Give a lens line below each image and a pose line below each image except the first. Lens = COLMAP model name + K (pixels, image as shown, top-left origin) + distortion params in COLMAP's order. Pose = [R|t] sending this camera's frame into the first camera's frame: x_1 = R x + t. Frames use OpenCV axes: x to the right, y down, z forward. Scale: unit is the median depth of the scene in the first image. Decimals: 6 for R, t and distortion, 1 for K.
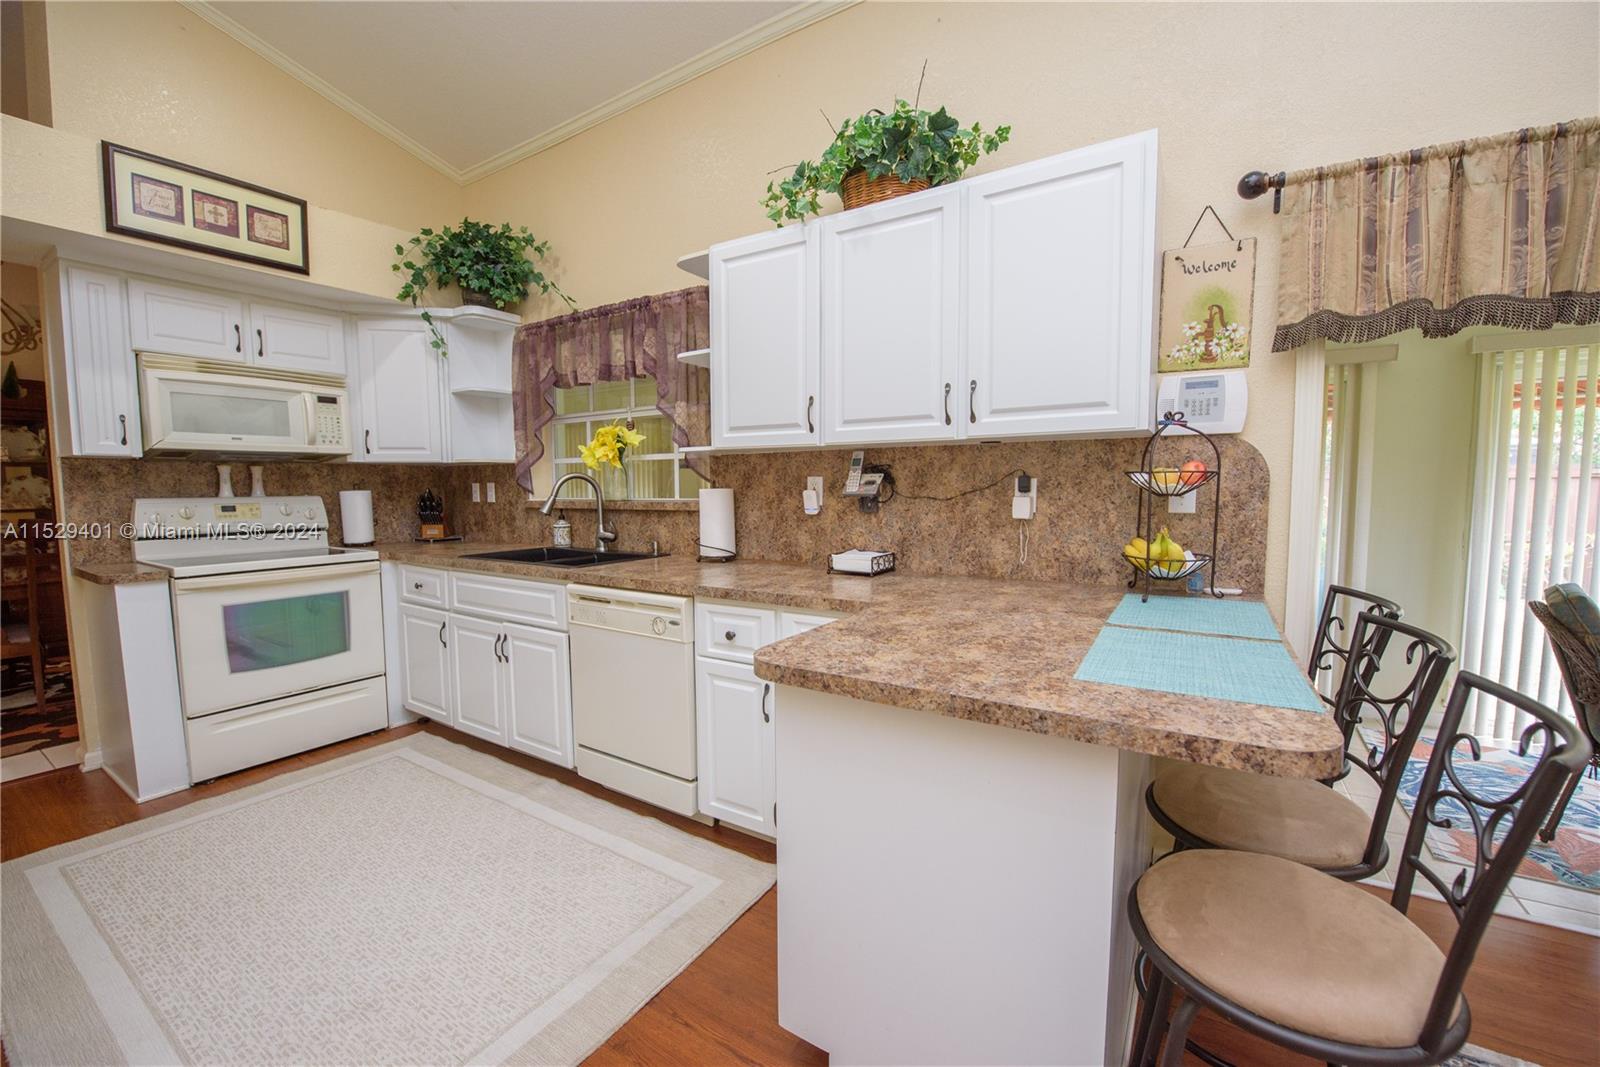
lens RADIAL K [[634.2, 0, 799.3], [0, 634.2, 535.5], [0, 0, 1]] dist [-0.014321, -0.000570]
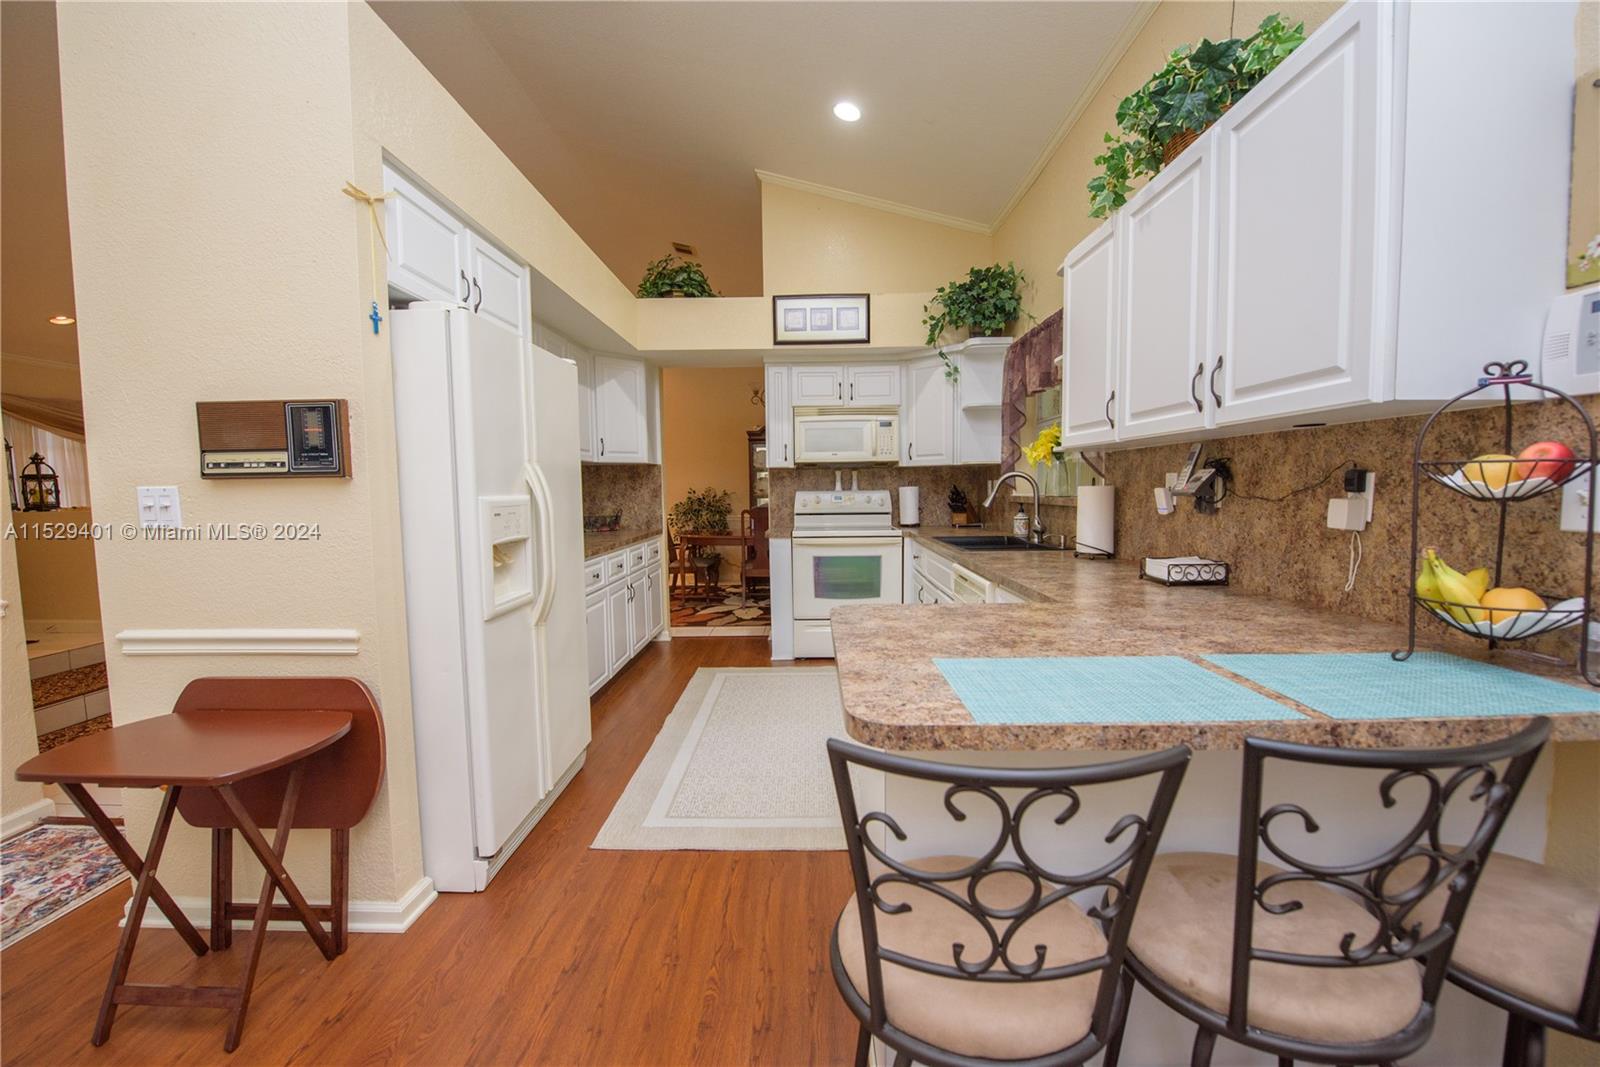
lens RADIAL K [[634.2, 0, 799.1], [0, 634.2, 532.6], [0, 0, 1]] dist [-0.014321, -0.000570]
pose [[0.529488, 0.061802, -0.846063, 0.453689], [-0.057330, 0.997670, 0.036998, -0.009813], [0.846378, 0.028915, 0.531797, 0.069382]]
